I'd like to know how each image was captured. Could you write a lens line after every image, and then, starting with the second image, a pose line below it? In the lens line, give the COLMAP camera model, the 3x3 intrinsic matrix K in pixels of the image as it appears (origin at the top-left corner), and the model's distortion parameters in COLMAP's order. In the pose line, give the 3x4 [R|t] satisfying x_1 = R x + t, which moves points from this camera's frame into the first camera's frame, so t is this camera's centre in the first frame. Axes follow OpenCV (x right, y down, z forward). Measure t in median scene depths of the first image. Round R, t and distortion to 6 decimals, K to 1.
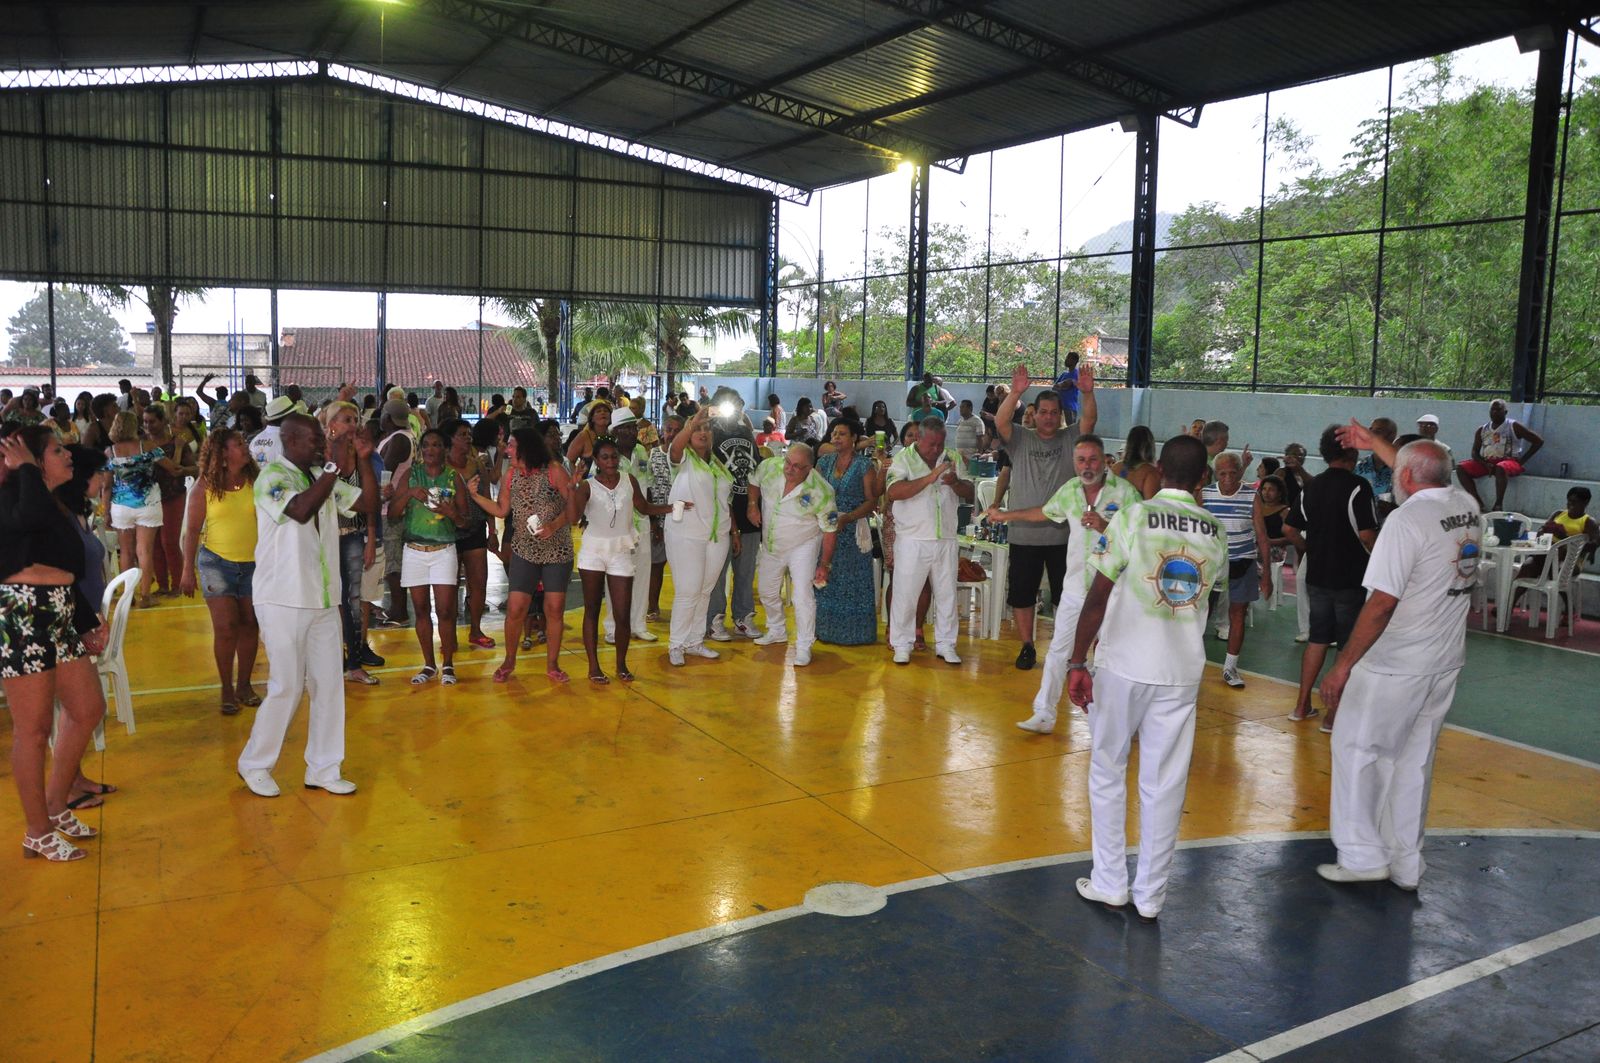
lens RADIAL K [[1257.2, 0, 791.2], [0, 1257.2, 525.3], [0, 0, 1]] dist [-0.166140, 0.139935]
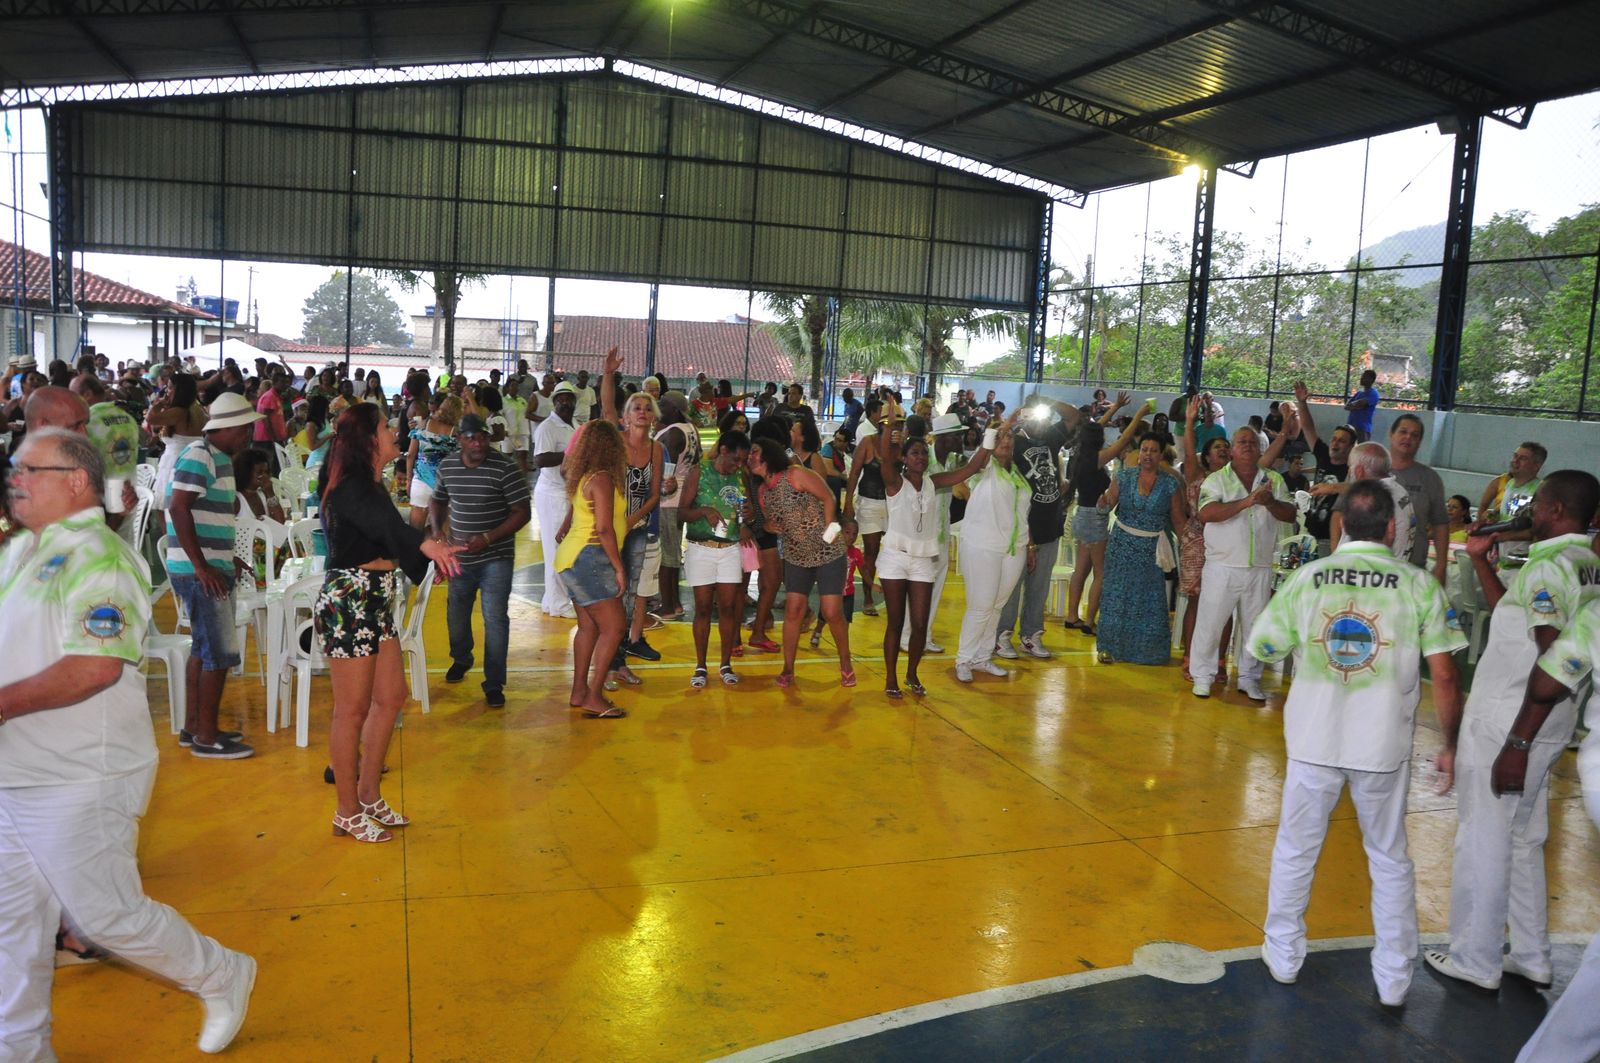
lens RADIAL K [[1257.2, 0, 791.2], [0, 1257.2, 525.3], [0, 0, 1]] dist [-0.166140, 0.139935]
pose [[0.980218, 0.056205, -0.189775, -0.016317], [-0.056224, 0.998404, 0.005285, -0.001839], [0.189769, 0.005489, 0.981813, 0.011648]]
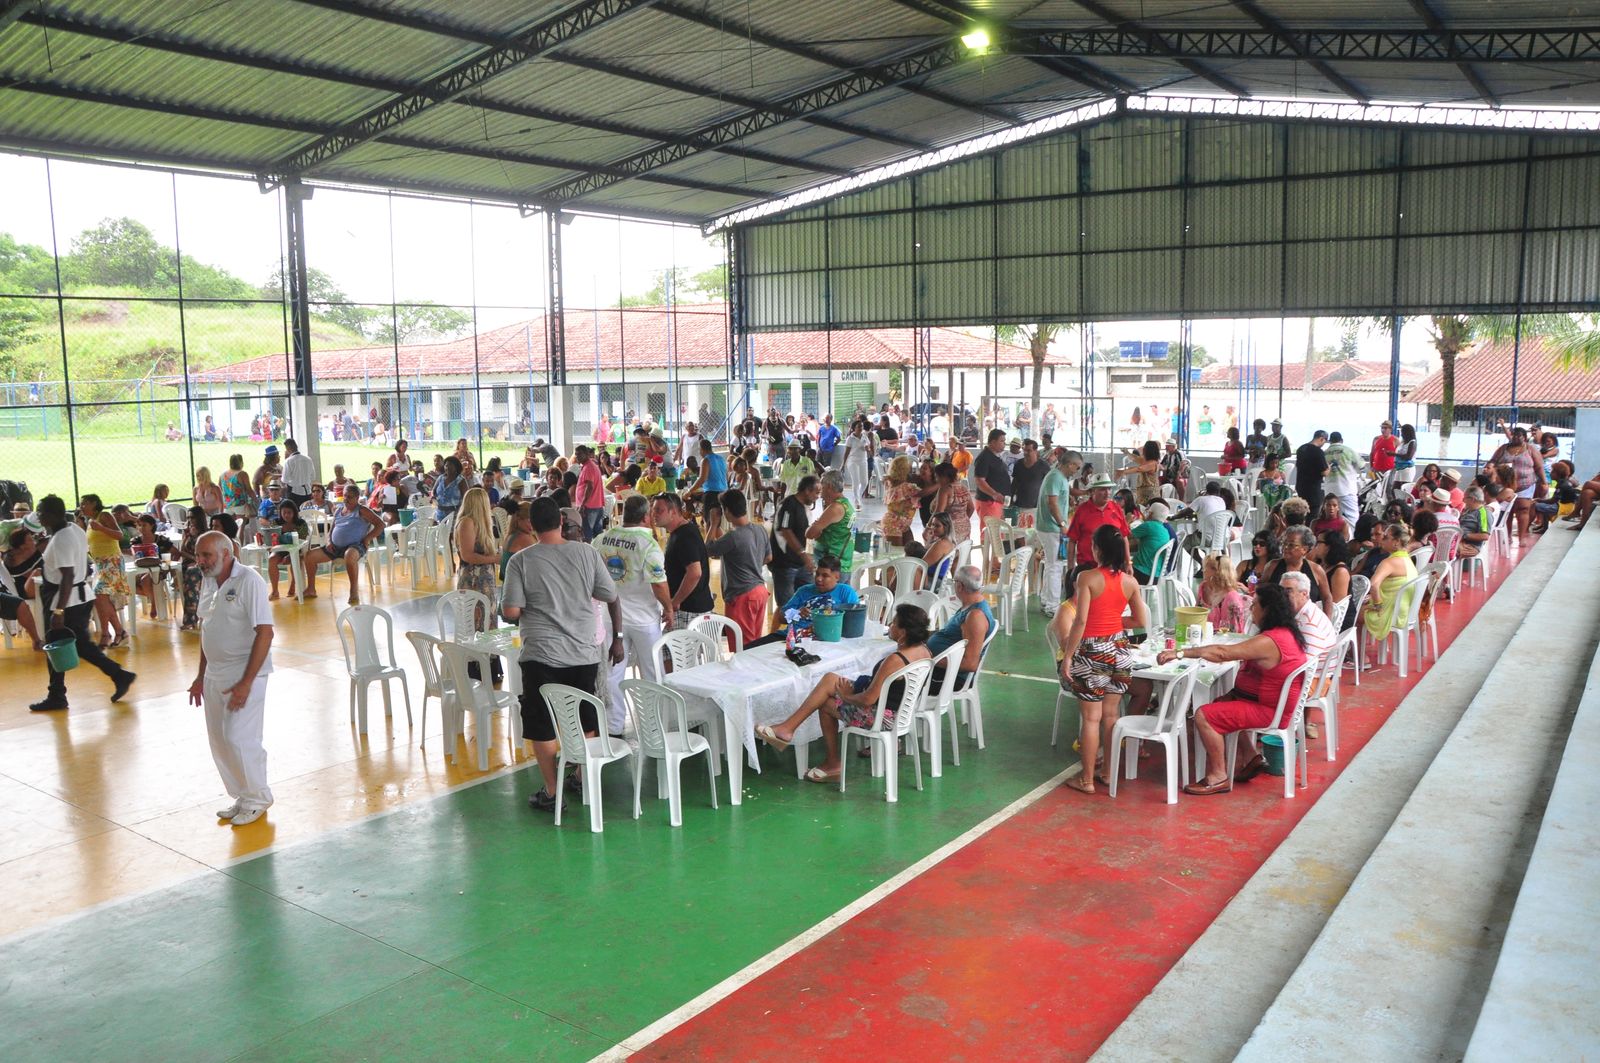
lens RADIAL K [[1257.2, 0, 791.2], [0, 1257.2, 525.3], [0, 0, 1]] dist [-0.166140, 0.139935]
pose [[0.419323, 0.077255, -0.904544, 0.459644], [-0.097042, 0.994478, 0.039950, -0.039272], [0.902636, 0.071027, 0.424505, 0.342605]]
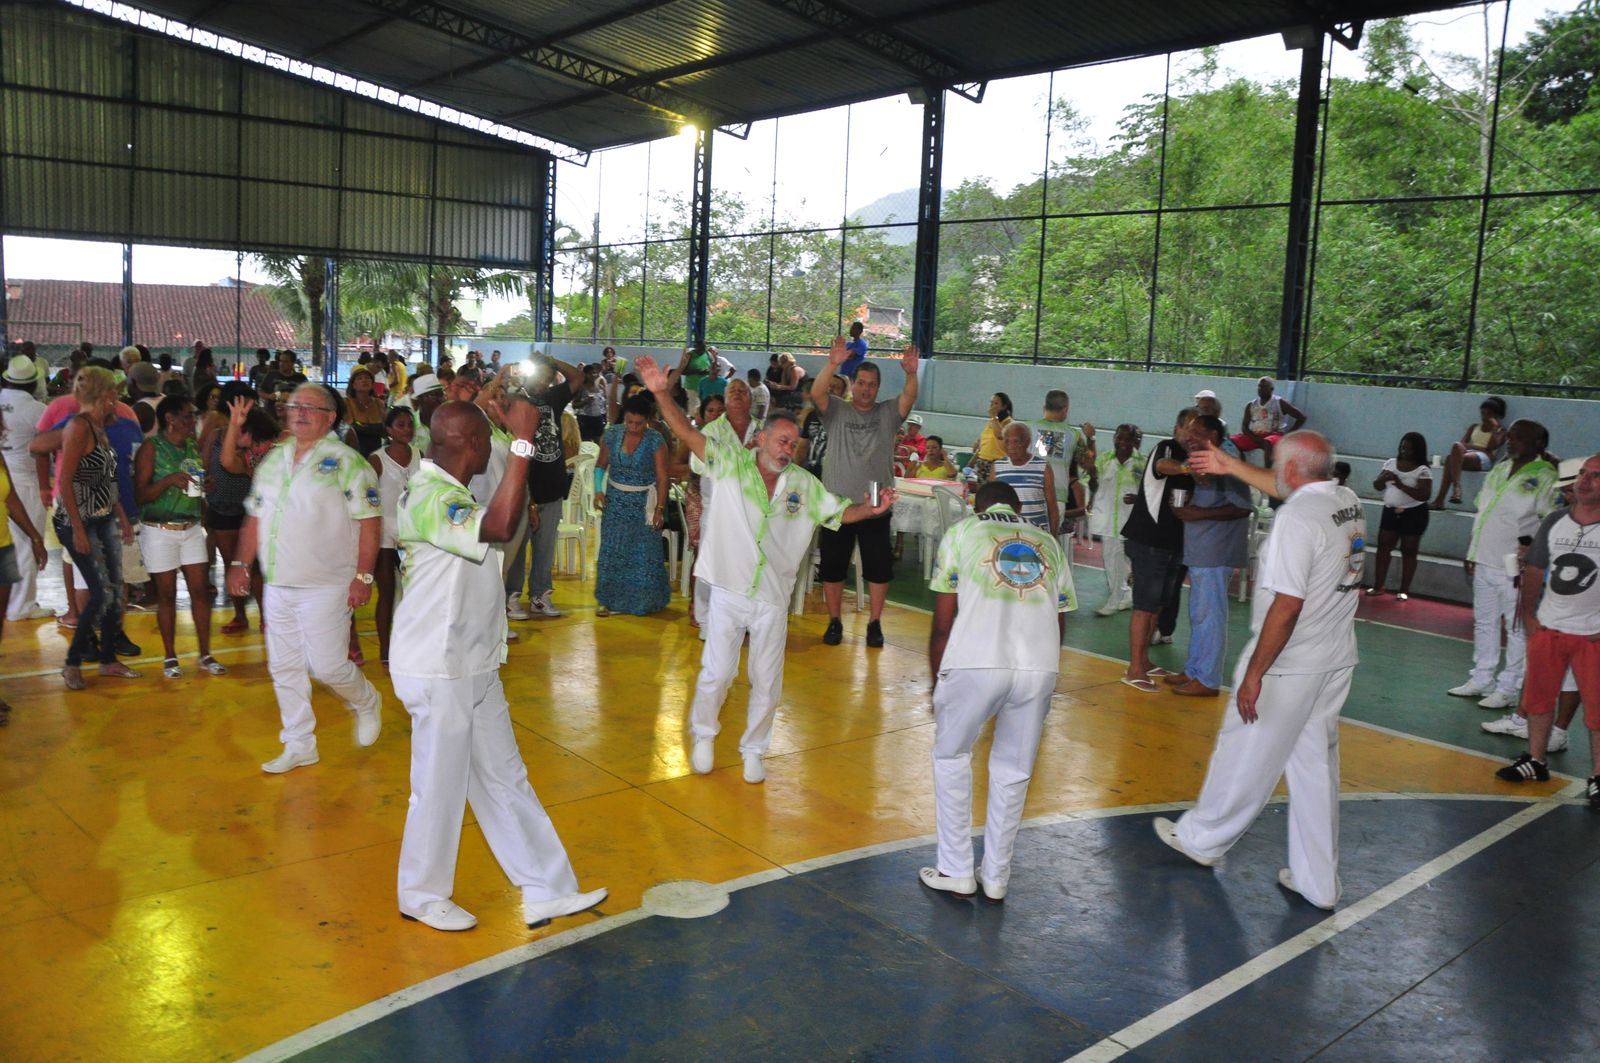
lens RADIAL K [[1257.2, 0, 791.2], [0, 1257.2, 525.3], [0, 0, 1]] dist [-0.166140, 0.139935]
pose [[0.982997, -0.004297, 0.183572, -0.009620], [-0.000621, 0.999643, 0.026724, -0.001909], [-0.183622, -0.026384, 0.982643, 0.011795]]
